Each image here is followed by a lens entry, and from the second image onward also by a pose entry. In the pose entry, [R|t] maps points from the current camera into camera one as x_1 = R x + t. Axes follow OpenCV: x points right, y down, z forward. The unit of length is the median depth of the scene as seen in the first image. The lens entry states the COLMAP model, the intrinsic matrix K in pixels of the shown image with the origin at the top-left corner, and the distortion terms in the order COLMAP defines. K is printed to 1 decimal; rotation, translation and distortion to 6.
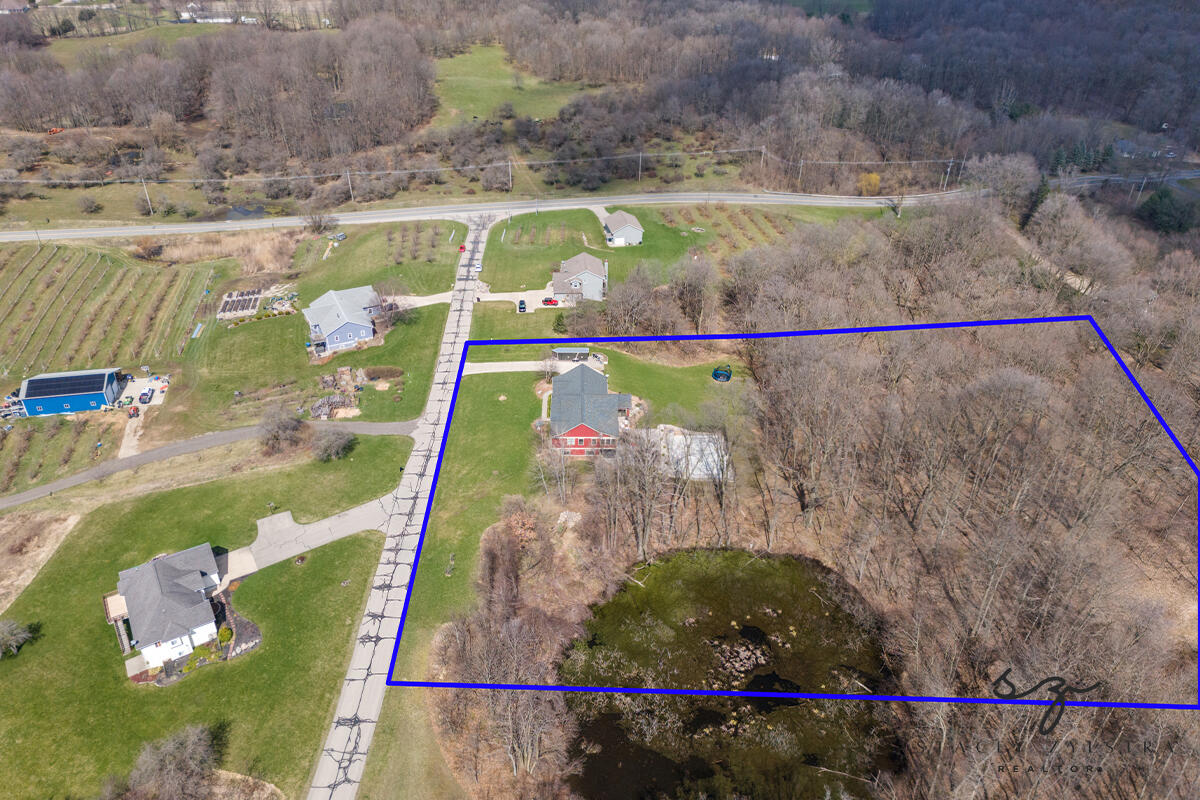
lens RADIAL K [[874.5, 0, 597.0], [0, 874.5, 393.5], [0, 0, 1]] dist [0.112928, -0.129566]
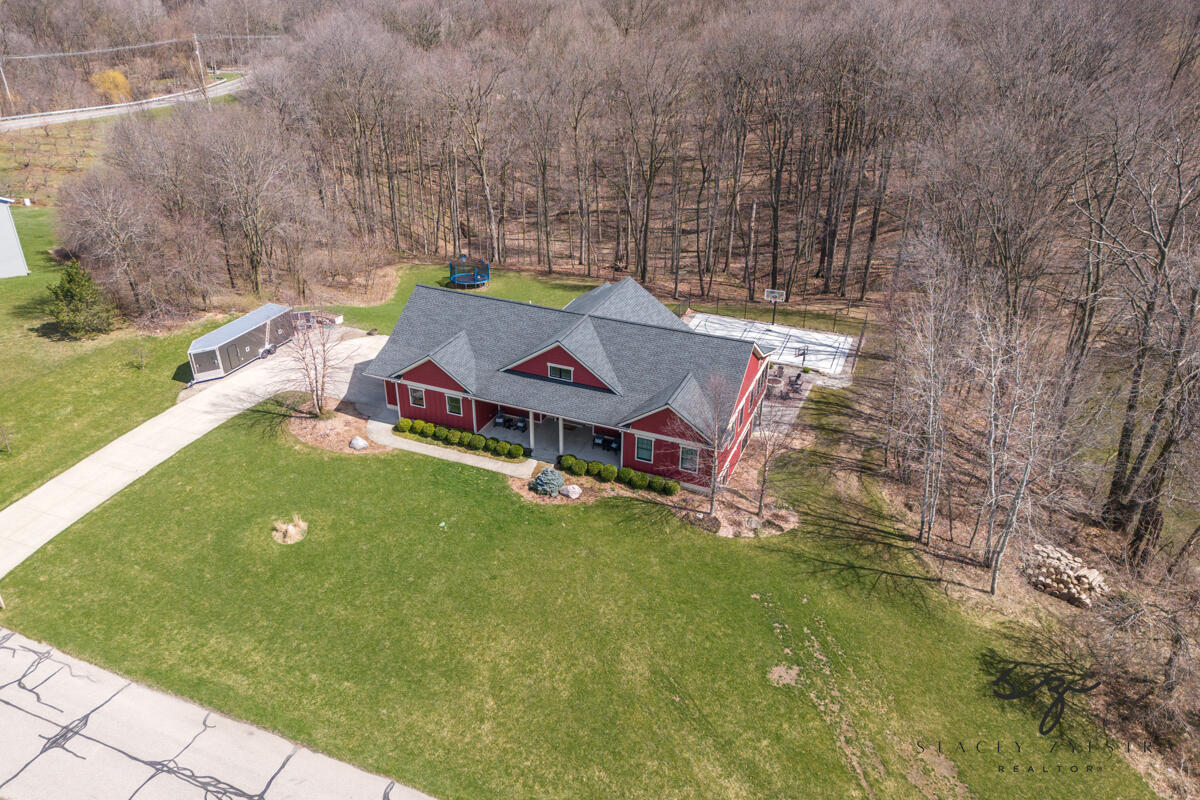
lens RADIAL K [[874.5, 0, 597.0], [0, 874.5, 393.5], [0, 0, 1]] dist [0.112928, -0.129566]
pose [[0.398401, -0.433487, 0.808311, -0.285690], [0.494656, 0.843672, 0.208644, -0.039796], [-0.772394, 0.316712, 0.550547, 0.892620]]
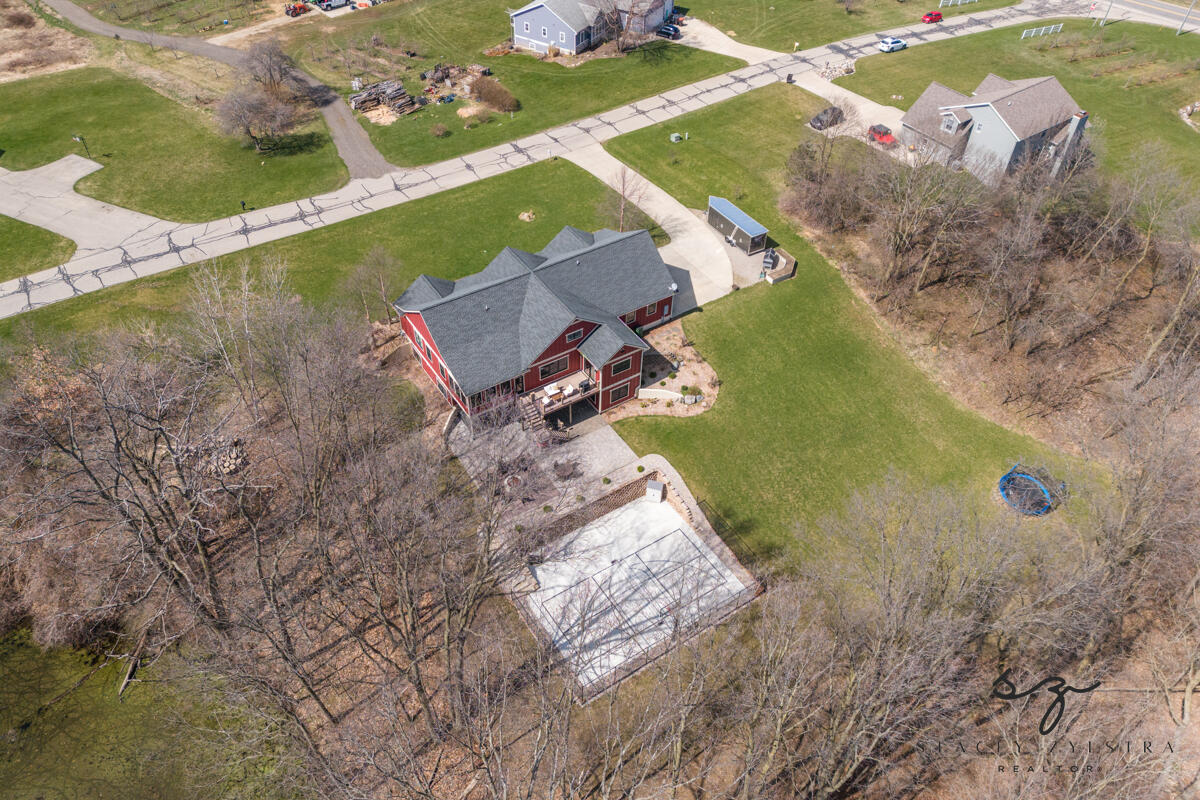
lens RADIAL K [[874.5, 0, 597.0], [0, 874.5, 393.5], [0, 0, 1]] dist [0.112928, -0.129566]
pose [[0.530178, 0.585175, -0.613581, 0.310370], [-0.468549, 0.805330, 0.363188, -0.127340], [0.706664, 0.094939, 0.701151, 0.777711]]
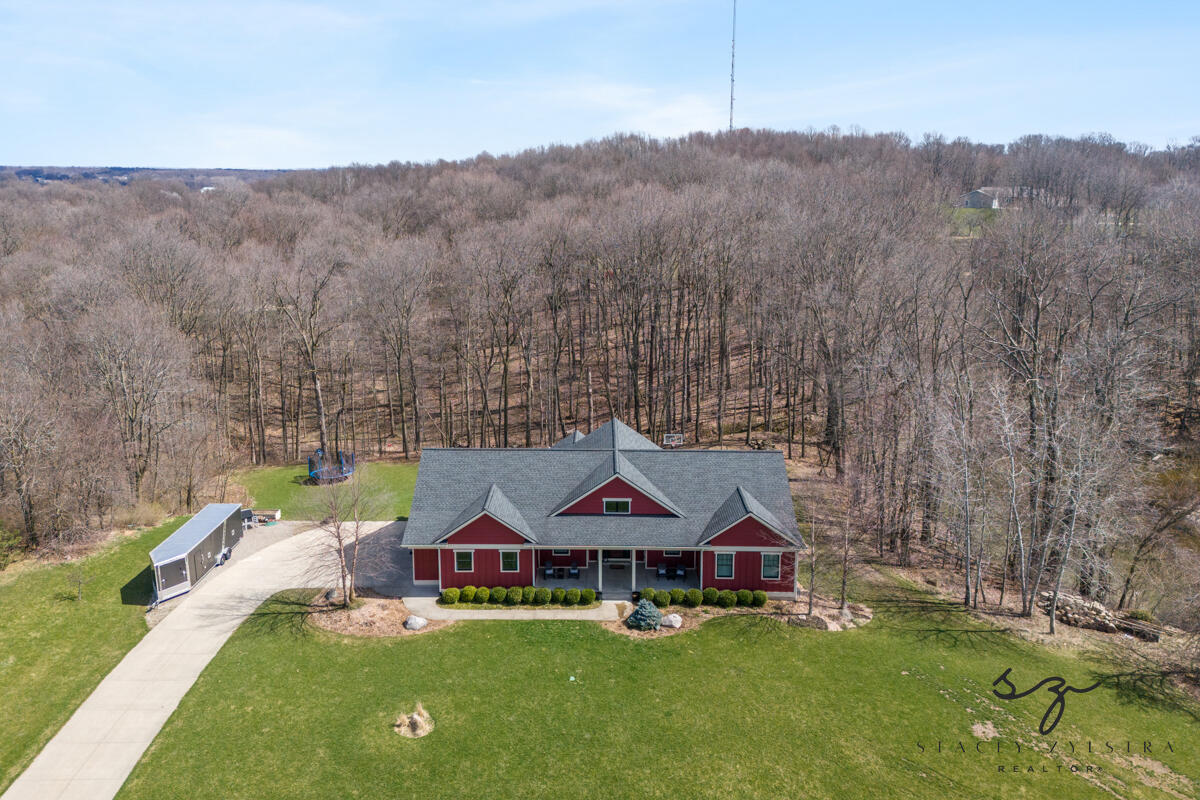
lens RADIAL K [[904.3, 0, 595.4], [0, 904.3, 319.1], [0, 0, 1]] dist [0.071679, -0.059055]
pose [[0.019654, -0.176074, 0.984181, -0.340615], [0.539013, 0.830934, 0.137893, -0.090264], [-0.842068, 0.527776, 0.111237, 1.004353]]
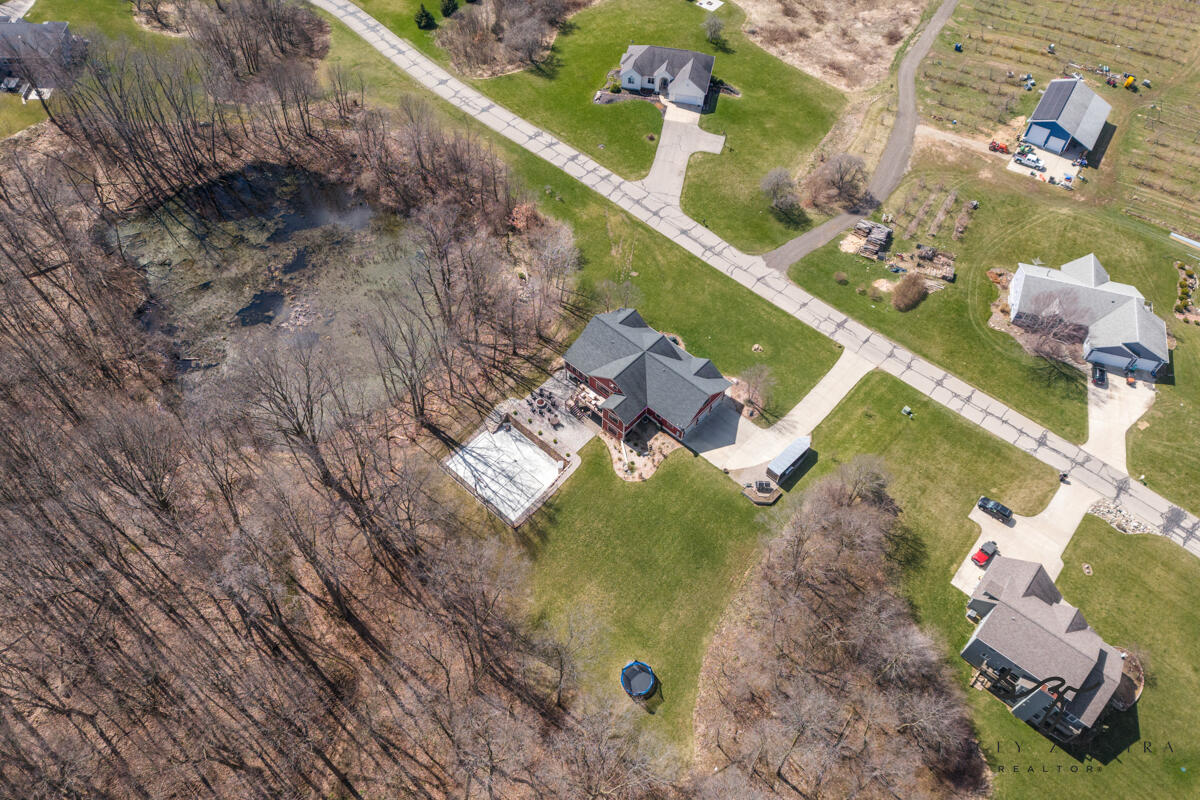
lens RADIAL K [[874.5, 0, 597.0], [0, 874.5, 393.5], [0, 0, 1]] dist [0.112928, -0.129566]
pose [[-0.687224, 0.566399, -0.454880, 0.384985], [-0.415672, 0.206937, 0.885660, -0.658880], [0.595768, 0.797728, 0.093224, 0.993926]]
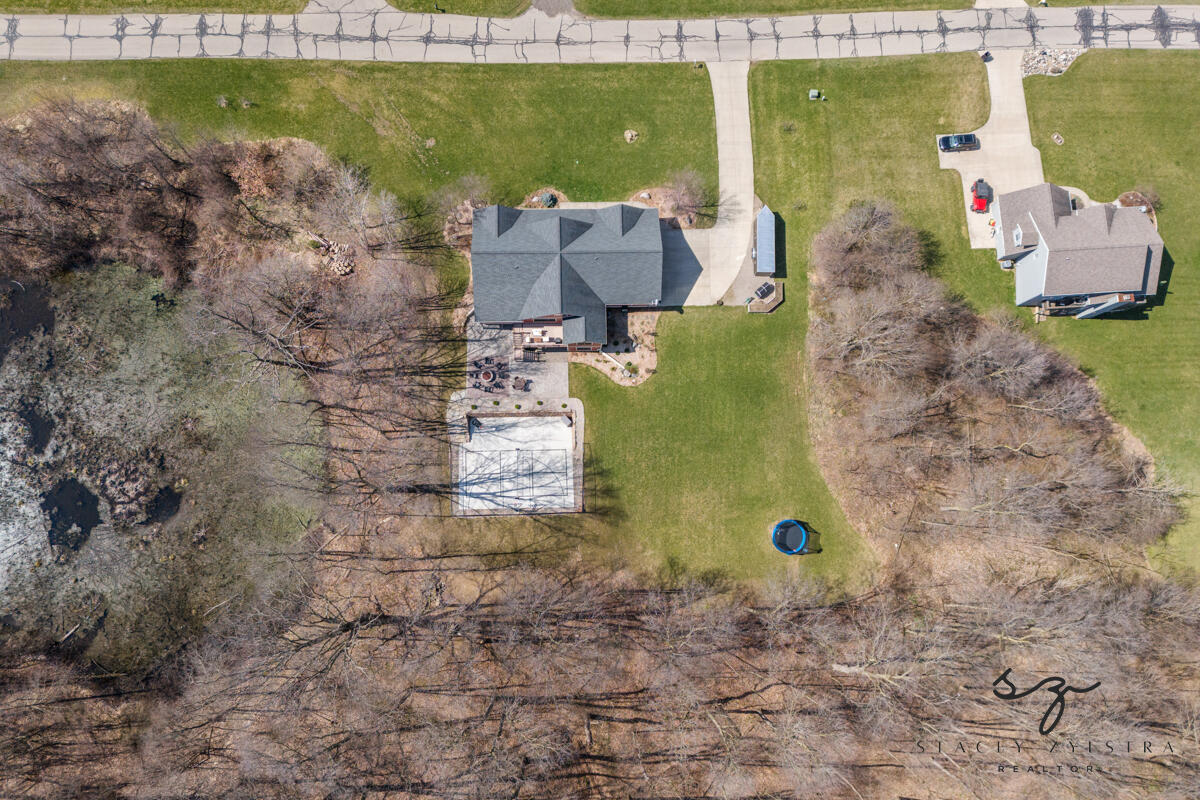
lens RADIAL K [[874.5, 0, 597.0], [0, 874.5, 393.5], [0, 0, 1]] dist [0.112928, -0.129566]
pose [[0.002734, 0.987339, -0.158600, 0.176458], [-0.561477, 0.132756, 0.816774, -0.500345], [0.827488, 0.086817, 0.554731, 0.752267]]
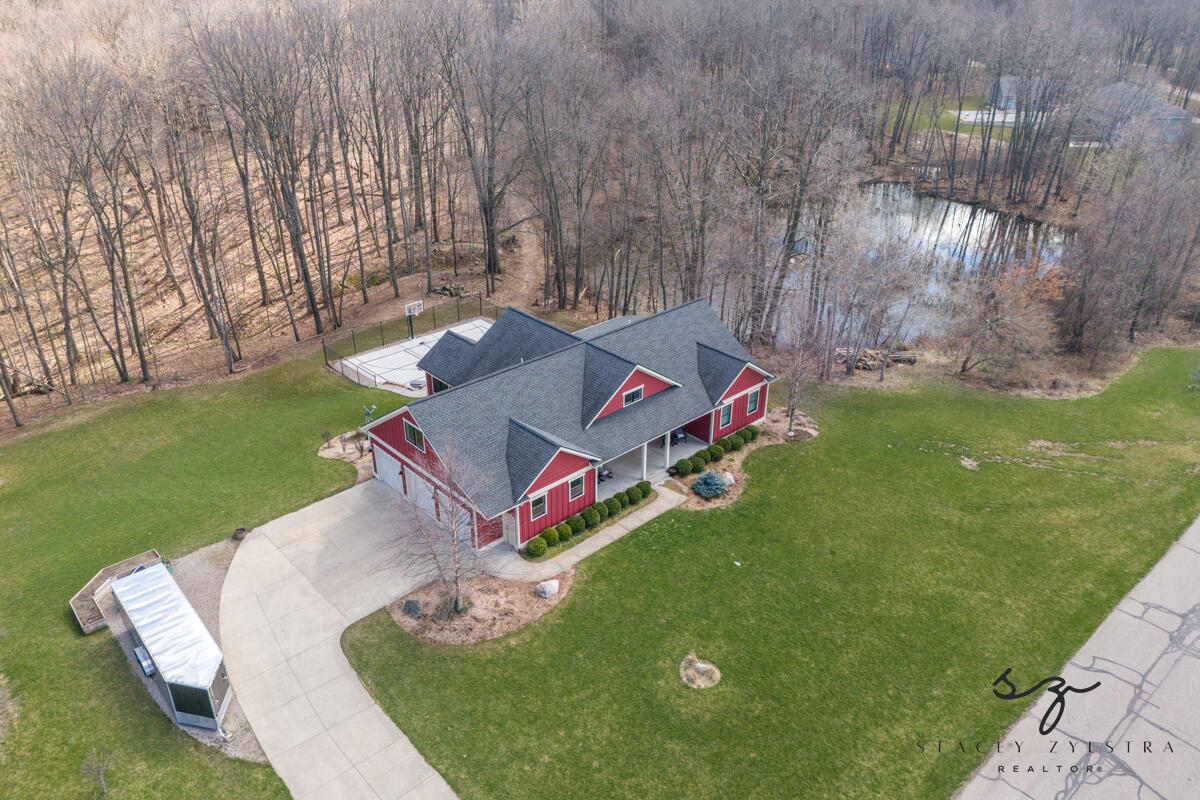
lens RADIAL K [[874.5, 0, 597.0], [0, 874.5, 393.5], [0, 0, 1]] dist [0.112928, -0.129566]
pose [[-0.672095, -0.352396, 0.651234, -0.226278], [0.390333, 0.578759, 0.716015, -0.205927], [-0.629229, 0.735428, -0.251430, 1.148647]]
